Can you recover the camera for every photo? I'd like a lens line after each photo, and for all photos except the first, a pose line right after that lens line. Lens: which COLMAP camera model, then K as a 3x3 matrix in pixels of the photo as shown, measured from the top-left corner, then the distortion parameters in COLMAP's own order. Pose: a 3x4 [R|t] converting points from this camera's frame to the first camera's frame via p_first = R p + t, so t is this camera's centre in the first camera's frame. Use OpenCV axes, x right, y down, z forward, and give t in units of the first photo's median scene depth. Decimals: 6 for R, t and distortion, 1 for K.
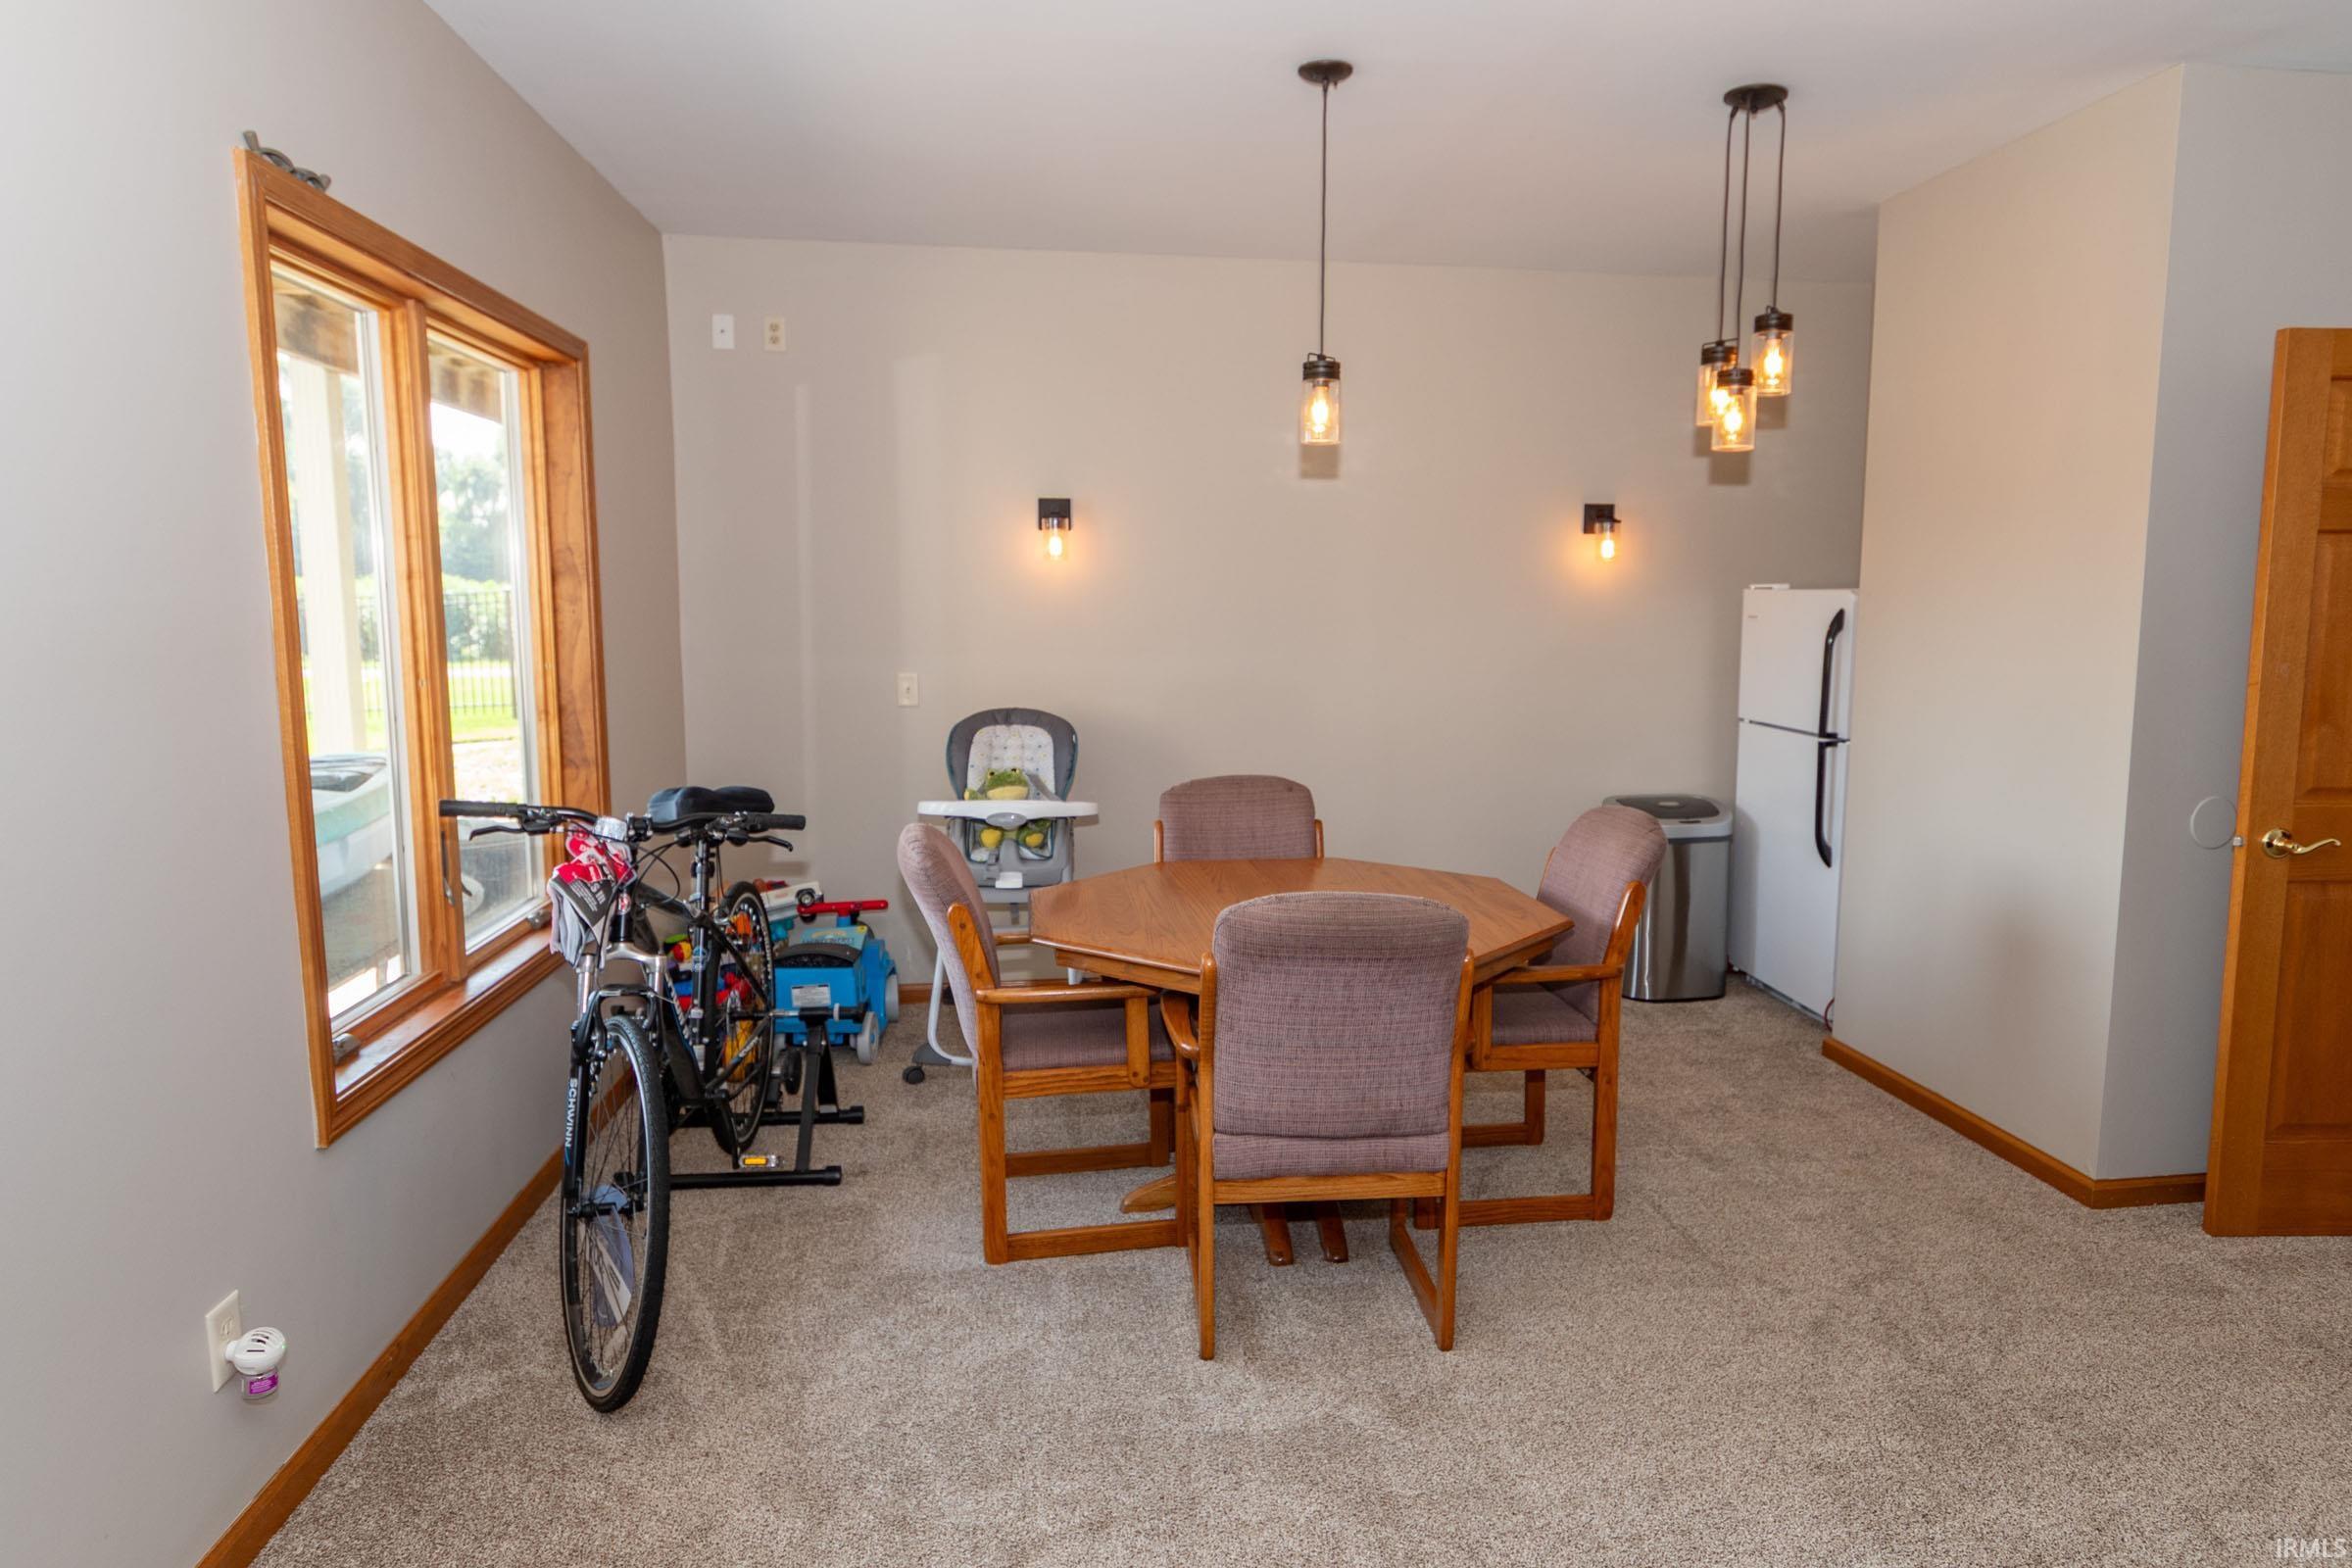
lens RADIAL K [[1354.9, 0, 1176.8], [0, 1354.9, 755.9], [0, 0, 1]] dist [-0.001860, -0.000441]
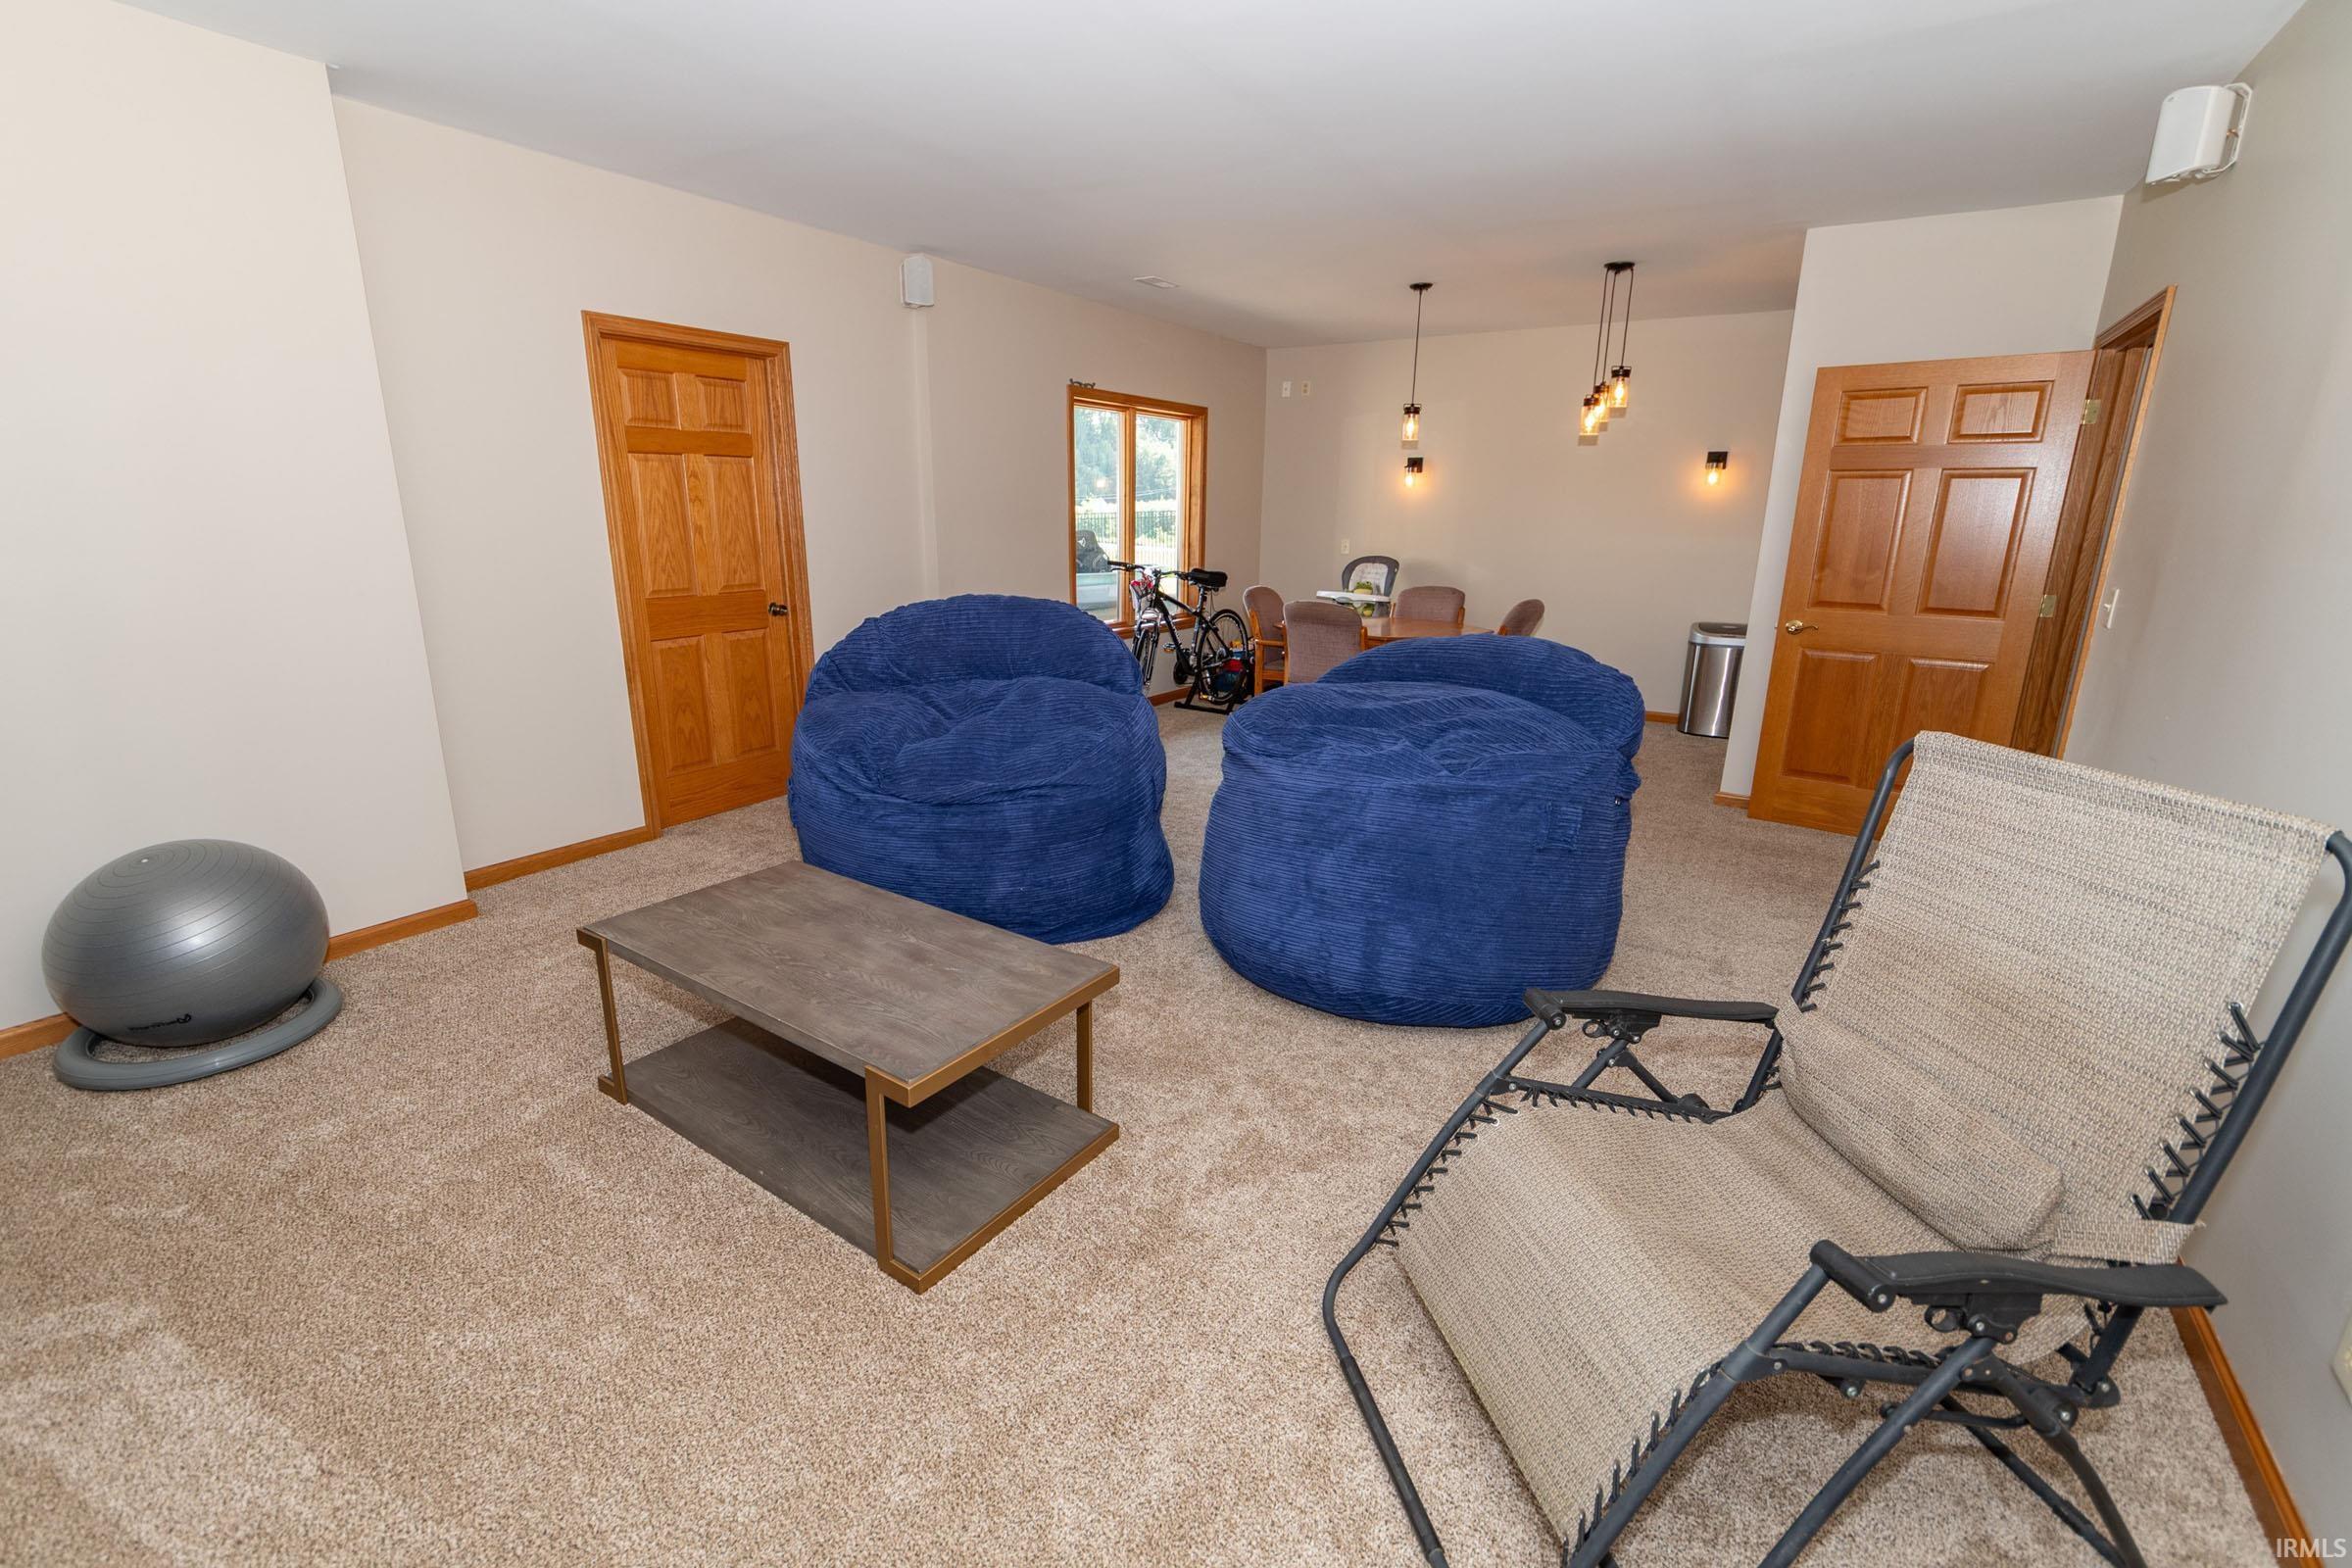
lens RADIAL K [[1050.0, 0, 1162.2], [0, 1050.0, 771.6], [0, 0, 1]] dist [0.002140, 0.000150]
pose [[0.752553, 0.165977, -0.637272, 0.961500], [-0.085713, 0.984172, 0.155108, 0.095305], [0.652929, -0.062105, 0.754868, -0.698203]]
